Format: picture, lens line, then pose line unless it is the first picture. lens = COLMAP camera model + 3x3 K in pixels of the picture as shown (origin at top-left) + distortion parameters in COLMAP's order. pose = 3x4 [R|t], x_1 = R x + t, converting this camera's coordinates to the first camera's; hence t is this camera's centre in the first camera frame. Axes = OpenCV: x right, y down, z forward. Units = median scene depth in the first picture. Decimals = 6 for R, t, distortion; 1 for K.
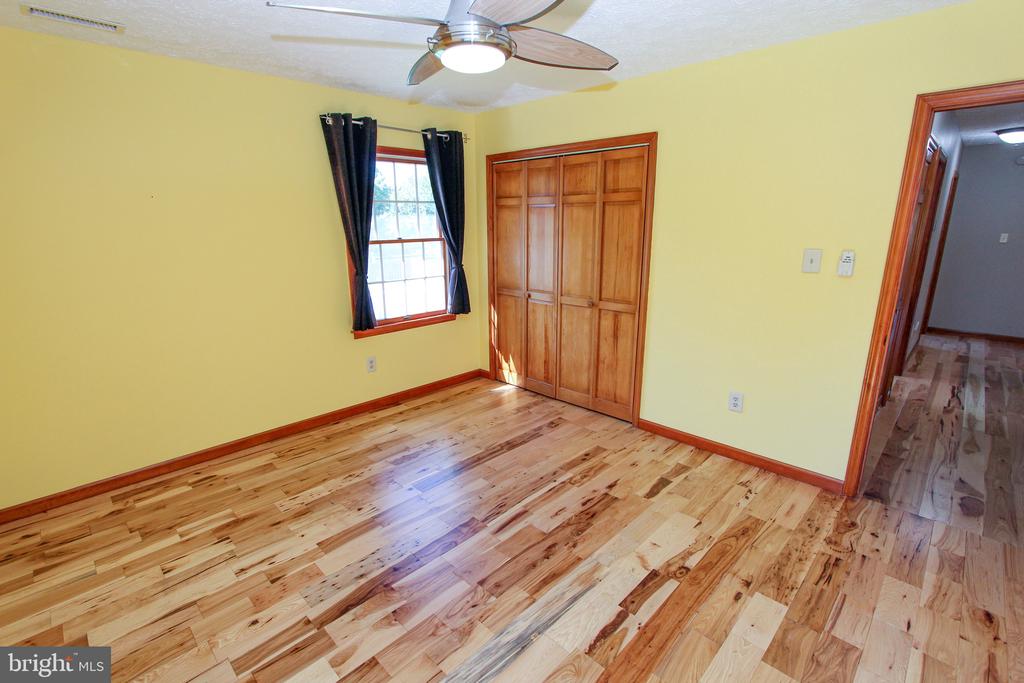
lens RADIAL K [[477.8, 0, 506.9], [0, 477.8, 340.5], [0, 0, 1]] dist [-0.010986, 0.000107]
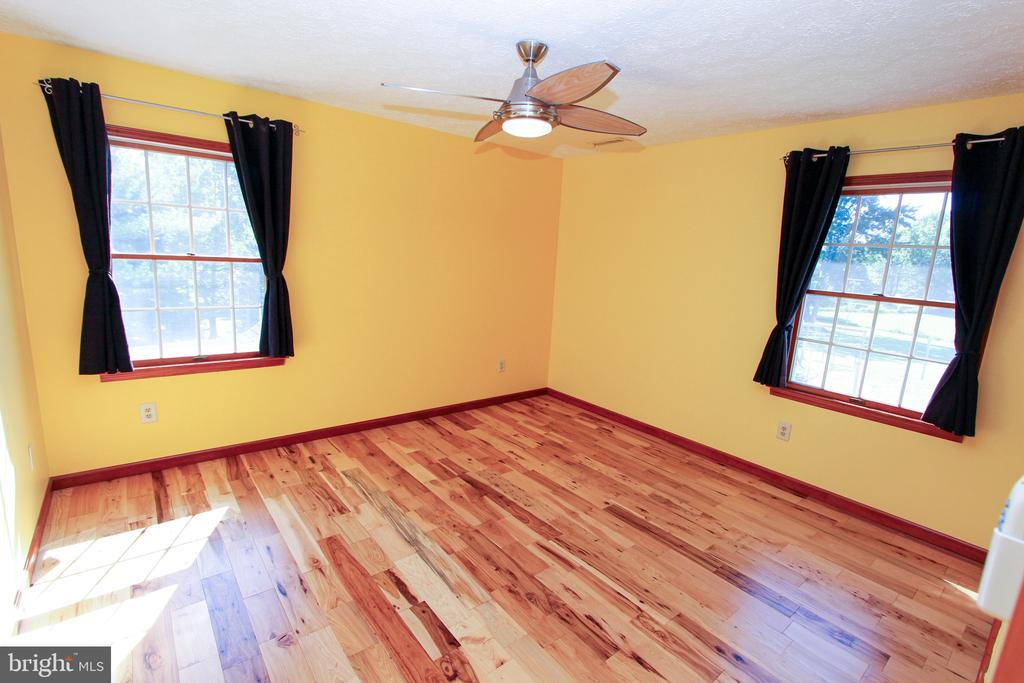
lens RADIAL K [[477.8, 0, 506.9], [0, 477.8, 340.5], [0, 0, 1]] dist [-0.010986, 0.000107]
pose [[-0.116418, 0.185941, -0.975640, 0.846120], [-0.294008, 0.931841, 0.212676, -0.201291], [0.948686, 0.311606, -0.053815, 0.773362]]
